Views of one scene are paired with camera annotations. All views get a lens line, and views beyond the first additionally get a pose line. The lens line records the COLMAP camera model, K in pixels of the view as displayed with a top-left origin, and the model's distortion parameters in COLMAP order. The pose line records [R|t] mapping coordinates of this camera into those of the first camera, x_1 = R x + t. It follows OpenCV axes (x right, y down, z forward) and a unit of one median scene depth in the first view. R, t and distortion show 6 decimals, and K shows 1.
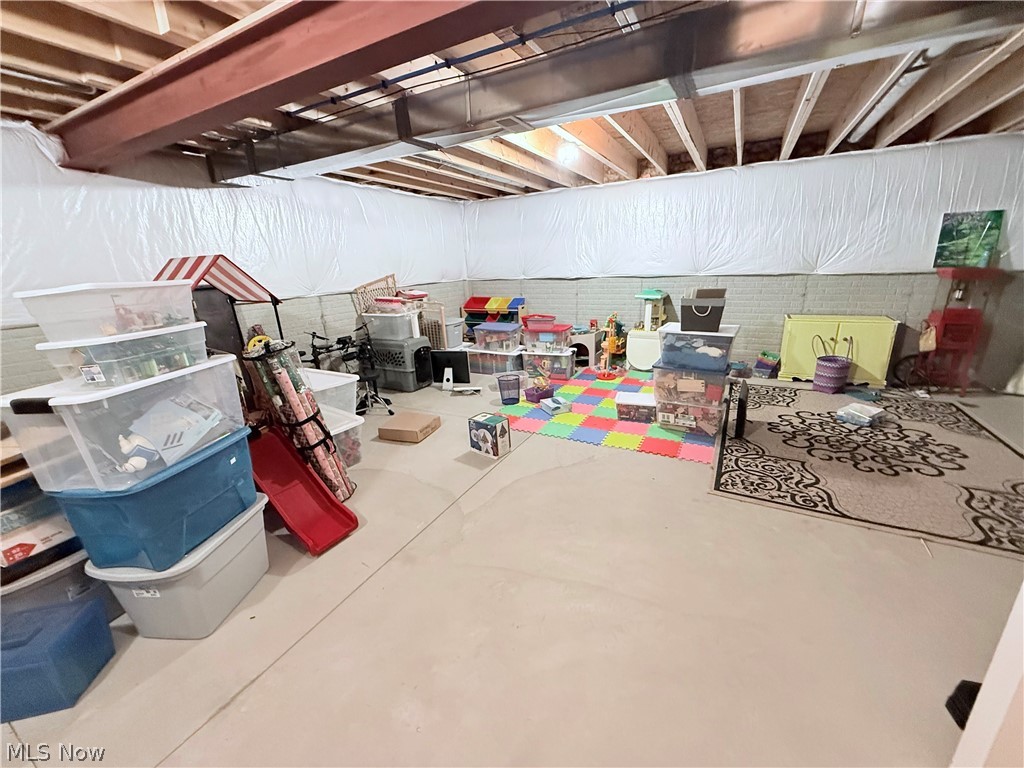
lens RADIAL K [[407.7, 0, 512.0], [0, 407.7, 384.0], [0, 0, 1]] dist [0.000333, -0.000264]
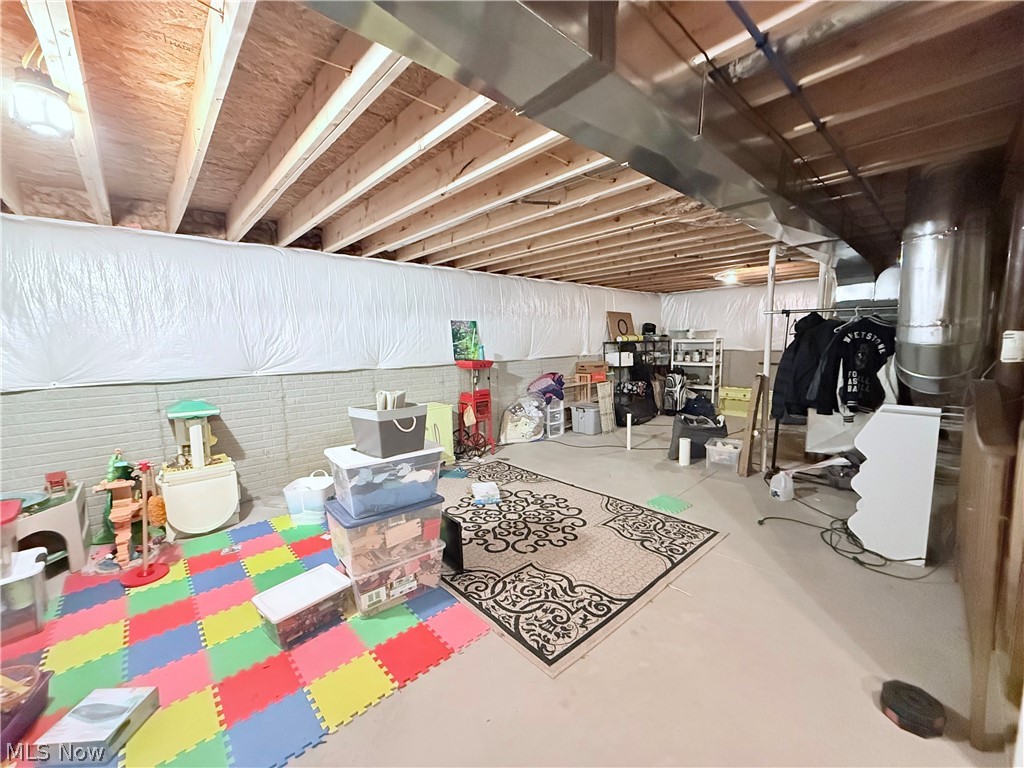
lens RADIAL K [[407.7, 0, 512.0], [0, 407.7, 384.0], [0, 0, 1]] dist [0.000333, -0.000264]
pose [[0.329301, -0.069770, 0.941644, -0.128188], [0.276064, 0.960805, -0.025353, -0.169496], [-0.902967, 0.268303, 0.335655, 0.545745]]
